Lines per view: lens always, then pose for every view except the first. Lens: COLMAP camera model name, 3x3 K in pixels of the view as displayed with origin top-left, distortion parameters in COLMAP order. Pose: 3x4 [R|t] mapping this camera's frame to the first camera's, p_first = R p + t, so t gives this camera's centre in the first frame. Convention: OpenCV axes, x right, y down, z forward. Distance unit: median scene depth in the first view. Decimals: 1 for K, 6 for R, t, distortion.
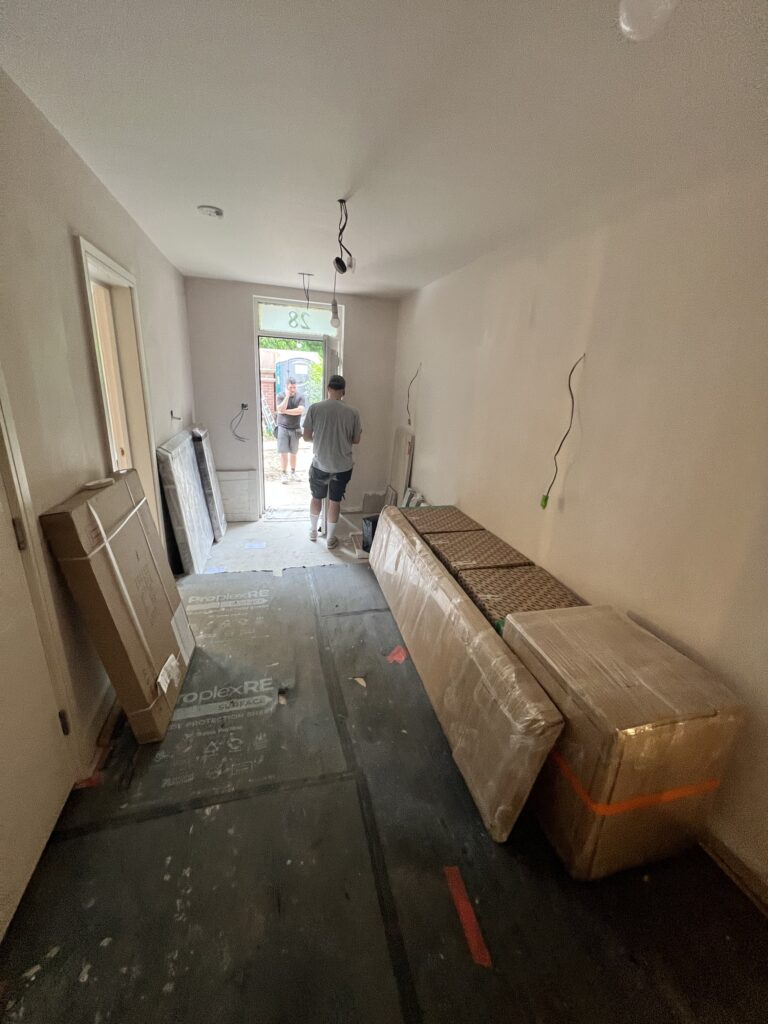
lens RADIAL K [[411.6, 0, 385.3], [0, 411.6, 508.4], [0, 0, 1]] dist [-0.007852, 0.002347]
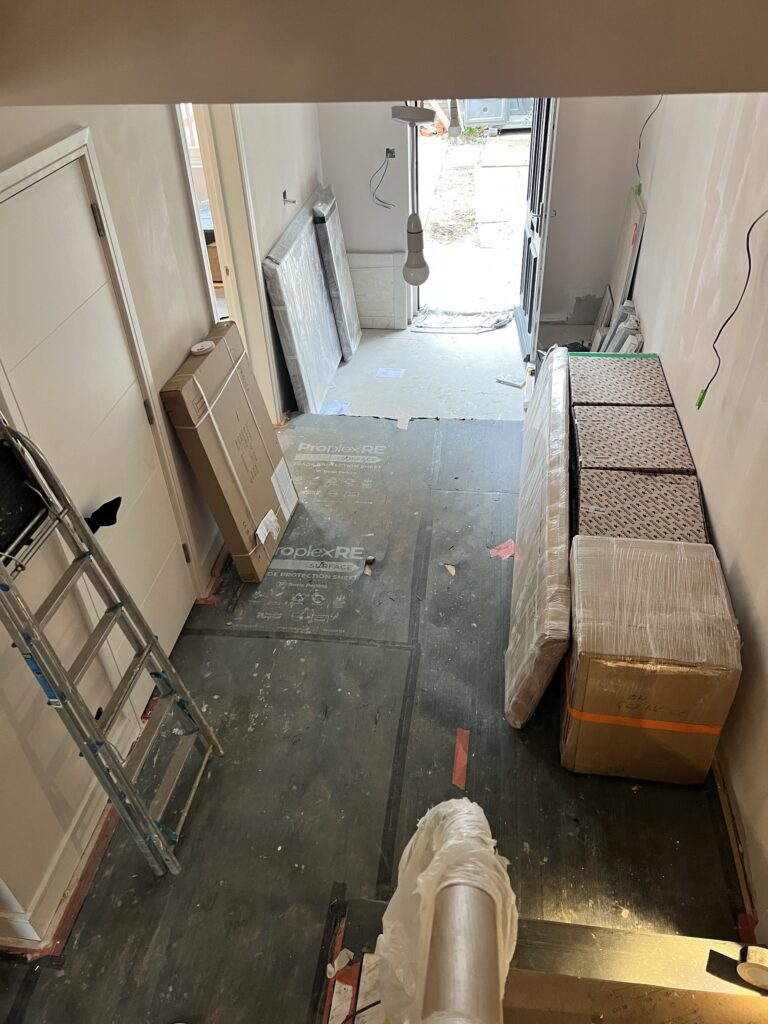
lens RADIAL K [[768.8, 0, 389.3], [0, 768.8, 508.3], [0, 0, 1]] dist [0.068044, -0.059977]
pose [[0.916908, 0.168934, -0.361582, 0.452102], [-0.036025, 0.937330, 0.346575, -0.329078], [0.397470, -0.304751, 0.865531, -0.556037]]
